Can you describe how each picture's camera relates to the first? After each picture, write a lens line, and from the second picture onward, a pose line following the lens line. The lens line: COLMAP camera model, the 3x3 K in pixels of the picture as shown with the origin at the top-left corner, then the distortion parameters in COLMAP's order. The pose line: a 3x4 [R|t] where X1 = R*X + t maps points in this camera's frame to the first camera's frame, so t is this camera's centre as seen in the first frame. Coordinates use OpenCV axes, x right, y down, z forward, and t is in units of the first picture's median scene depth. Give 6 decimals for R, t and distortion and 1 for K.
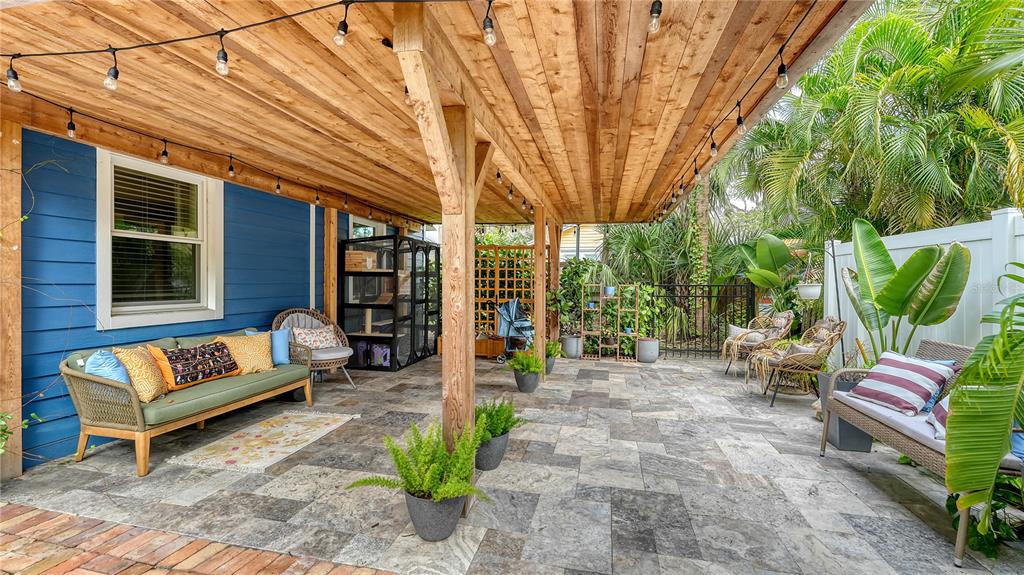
lens RADIAL K [[428.8, 0, 512.0], [0, 428.8, 287.5], [0, 0, 1]] dist [0.001733, 0.000285]
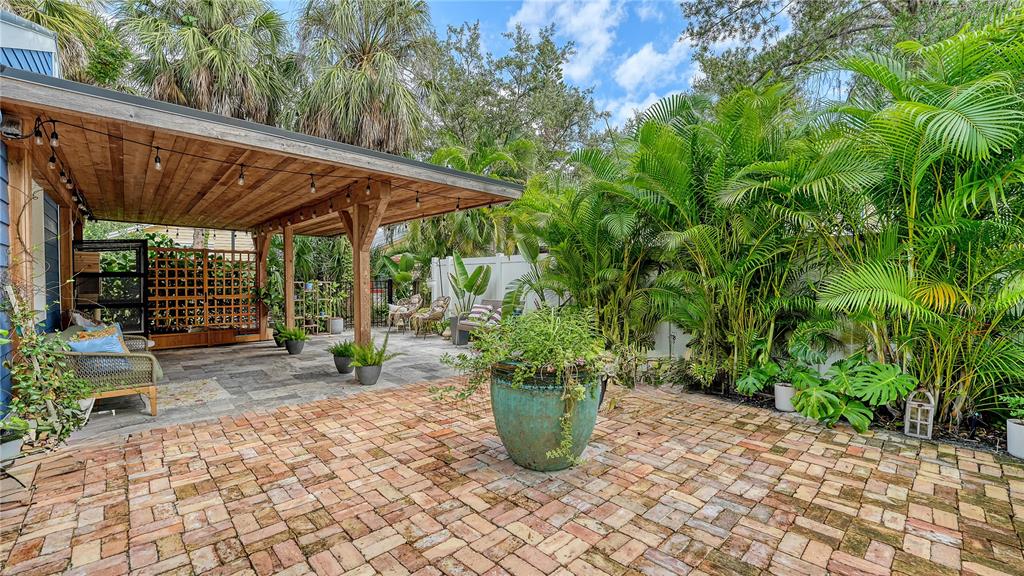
lens RADIAL K [[425.2, 0, 512.0], [0, 425.2, 288.0], [0, 0, 1]] dist [-0.009630, -0.000156]
pose [[0.584277, -0.032477, 0.810904, -0.847121], [0.018947, 0.999472, 0.026377, -0.017383], [-0.811333, -0.000047, 0.584584, -0.565944]]
